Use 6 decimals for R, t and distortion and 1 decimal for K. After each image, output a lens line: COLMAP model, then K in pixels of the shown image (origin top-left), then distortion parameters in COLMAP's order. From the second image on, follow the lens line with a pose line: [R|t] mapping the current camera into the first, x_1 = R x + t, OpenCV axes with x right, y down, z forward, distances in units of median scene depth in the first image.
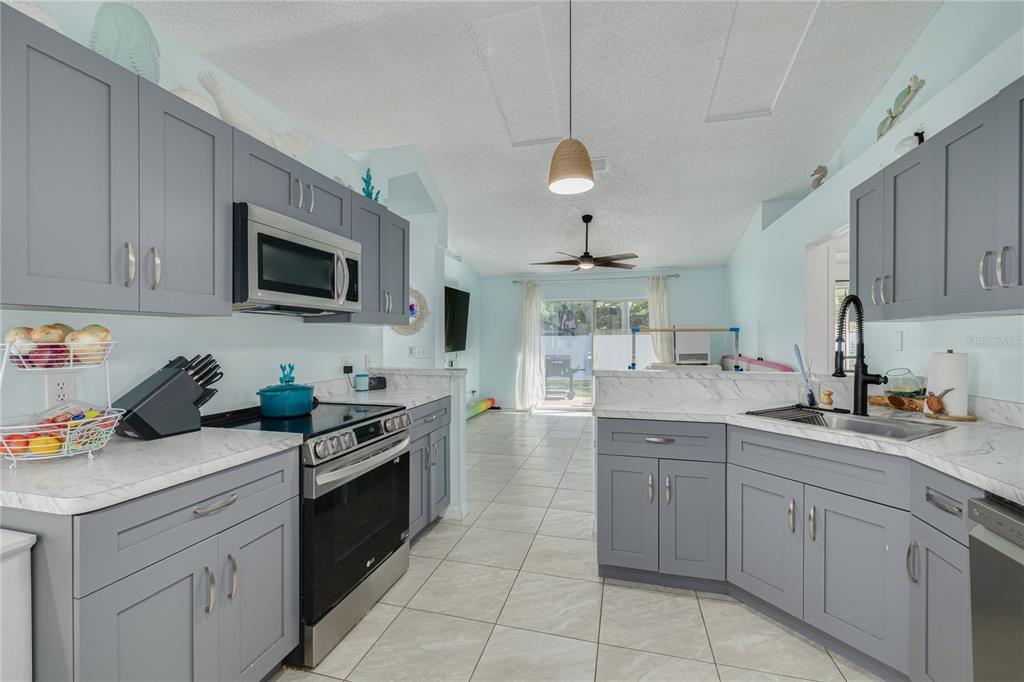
lens RADIAL K [[427.0, 0, 509.0], [0, 427.0, 341.2], [0, 0, 1]] dist [0.000436, 0.000007]
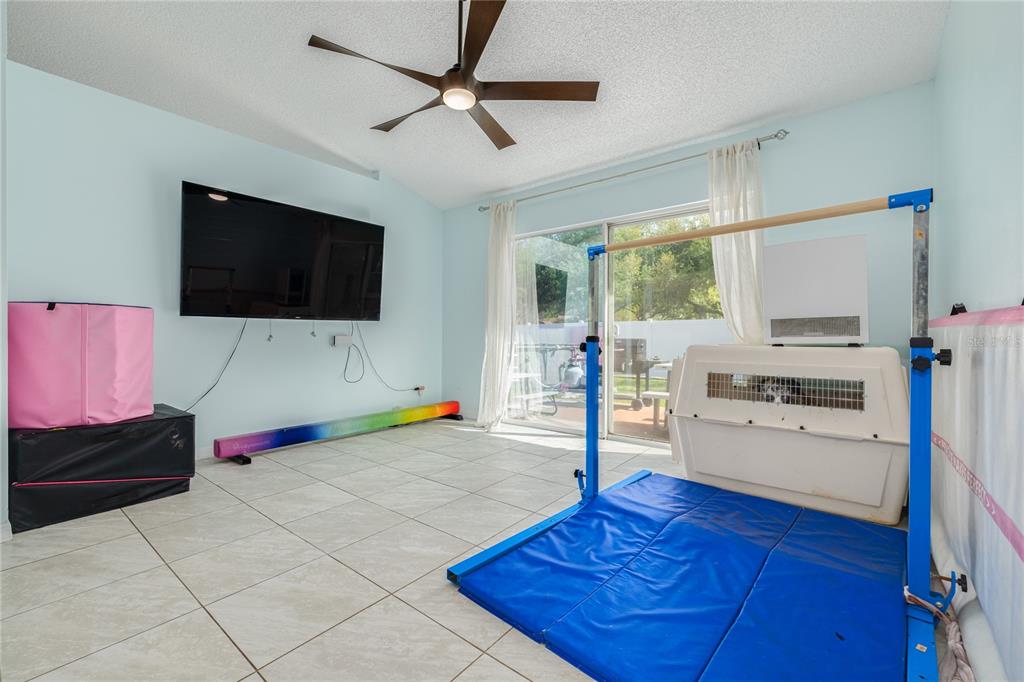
lens RADIAL K [[427.0, 0, 502.8], [0, 427.0, 334.6], [0, 0, 1]] dist [0.000436, 0.000007]
pose [[0.913215, -0.000140, -0.407477, 0.332069], [-0.000761, 0.999998, -0.002050, 0.044877], [0.407476, 0.002182, 0.913213, 0.540280]]
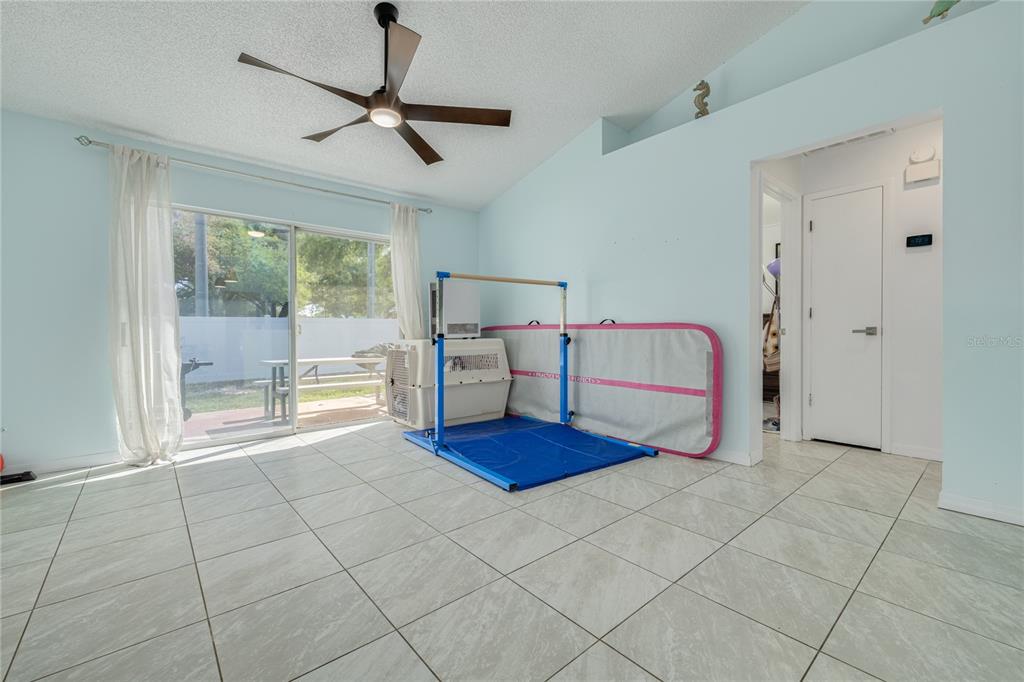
lens RADIAL K [[427.0, 0, 508.9], [0, 427.0, 338.1], [0, 0, 1]] dist [0.000436, 0.000007]
pose [[0.568421, -0.011730, 0.822654, -0.102818], [0.005121, 0.999929, 0.010718, 0.045329], [-0.822722, -0.001879, 0.568441, 0.537129]]
